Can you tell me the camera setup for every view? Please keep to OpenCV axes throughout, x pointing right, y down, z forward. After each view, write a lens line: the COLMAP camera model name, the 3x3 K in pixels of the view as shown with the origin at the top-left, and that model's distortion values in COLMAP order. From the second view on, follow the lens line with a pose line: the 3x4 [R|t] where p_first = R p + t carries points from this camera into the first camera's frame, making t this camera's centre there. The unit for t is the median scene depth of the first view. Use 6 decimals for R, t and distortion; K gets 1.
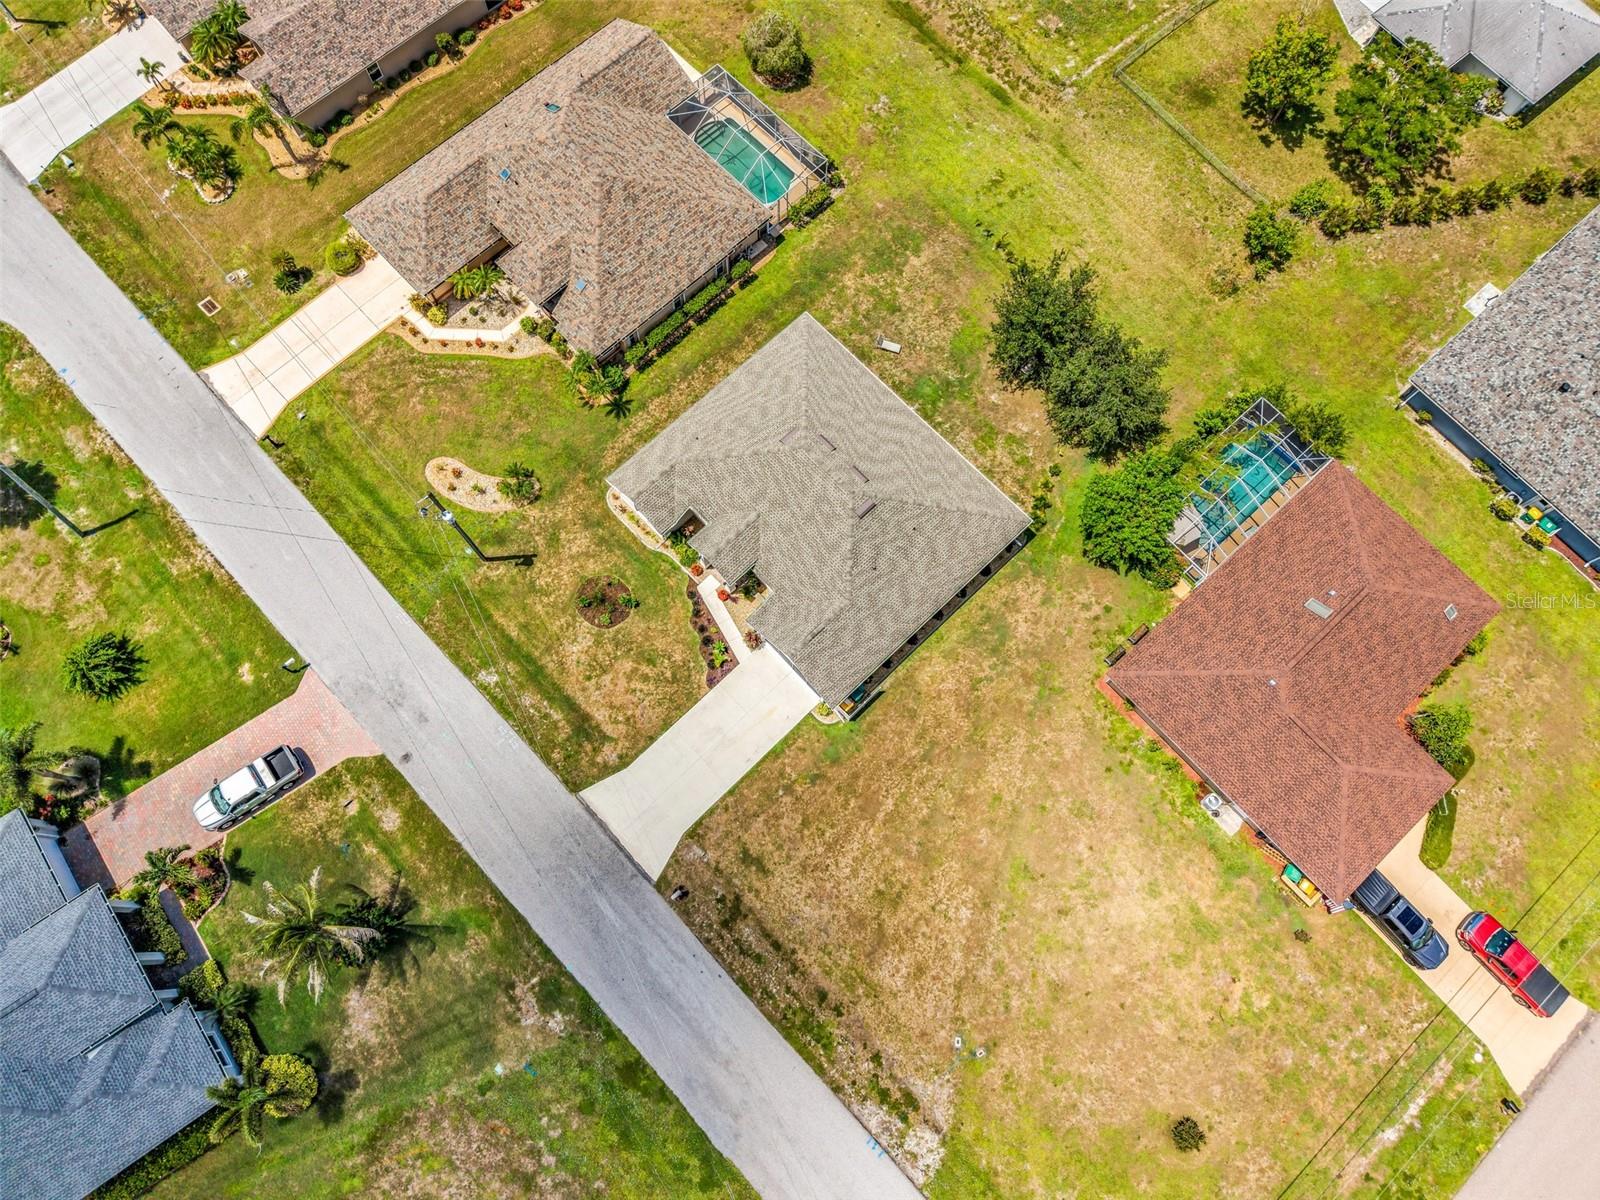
lens RADIAL K [[1070.3, 0, 798.0], [0, 1070.3, 593.7], [0, 0, 1]] dist [0.028039, -0.027153]
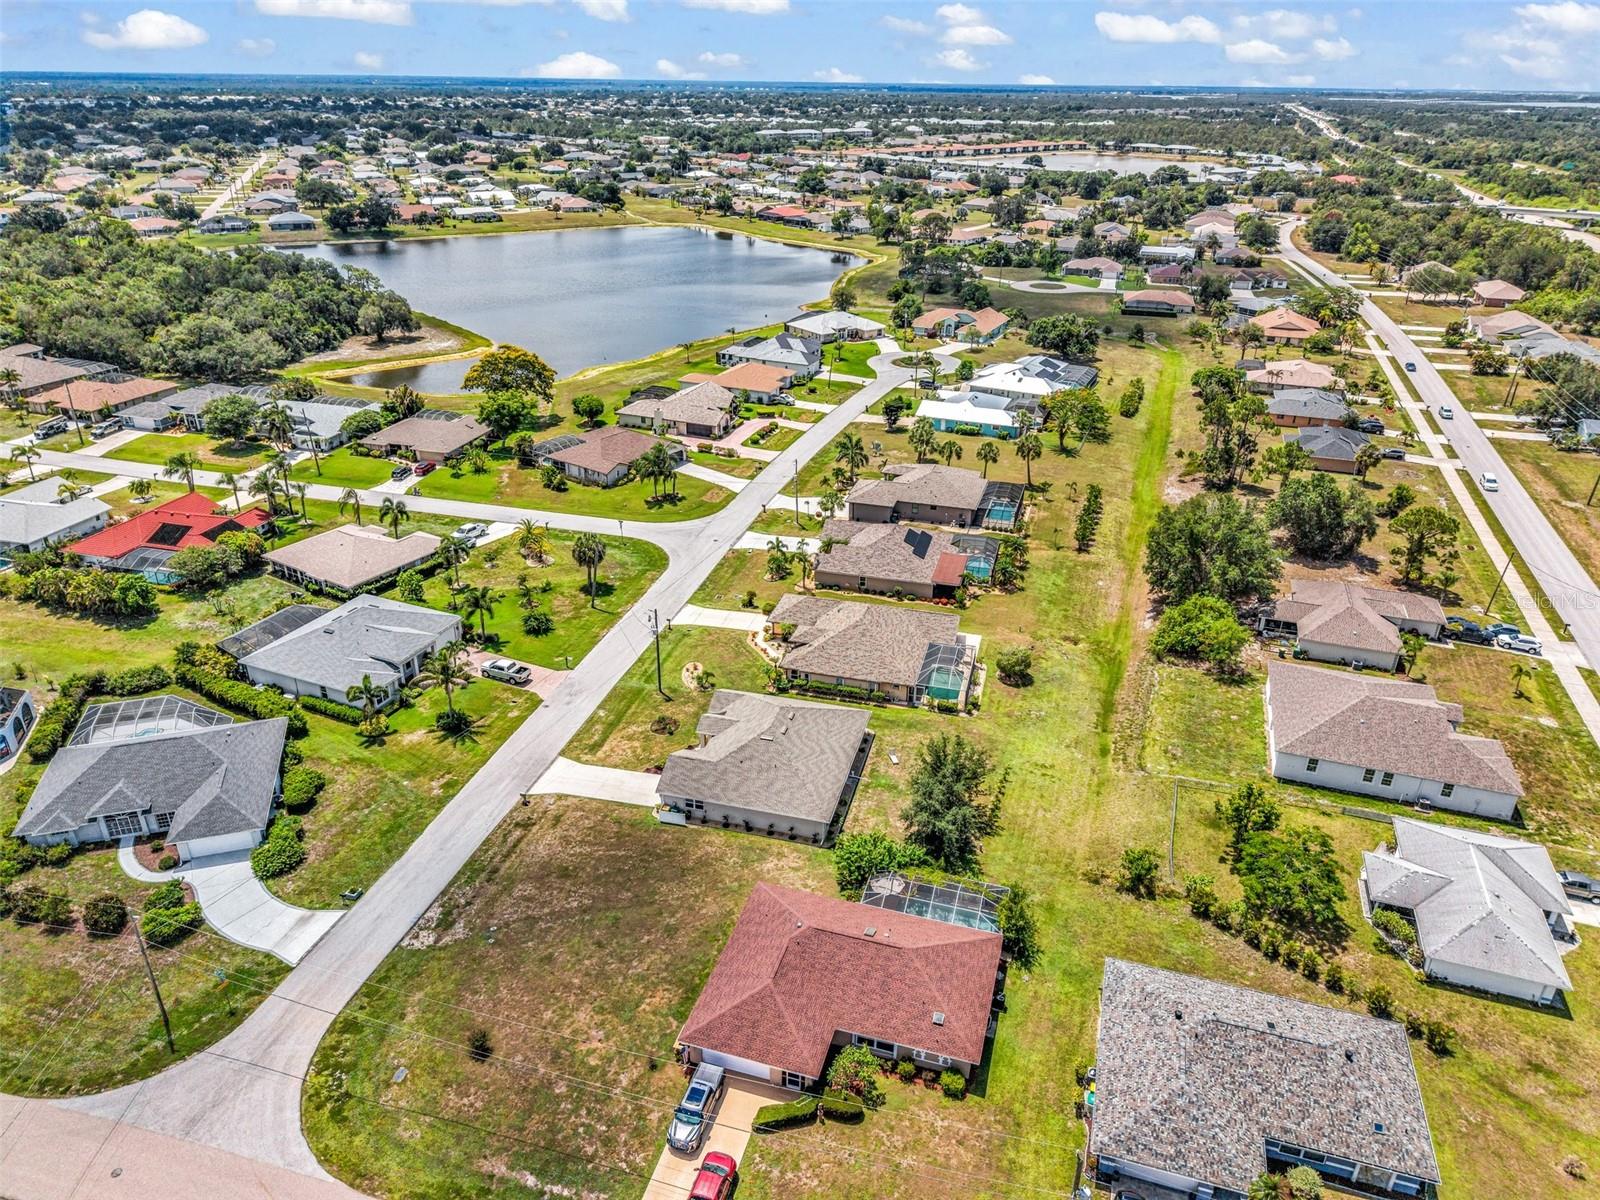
lens RADIAL K [[1063.9, 0, 800.0], [0, 1063.9, 600.0], [0, 0, 1]] dist [0.061107, -0.073936]
pose [[0.520676, 0.361264, -0.773554, 1.233799], [-0.815155, 0.479722, -0.324638, 0.298247], [0.253811, 0.799597, 0.544266, -0.077670]]
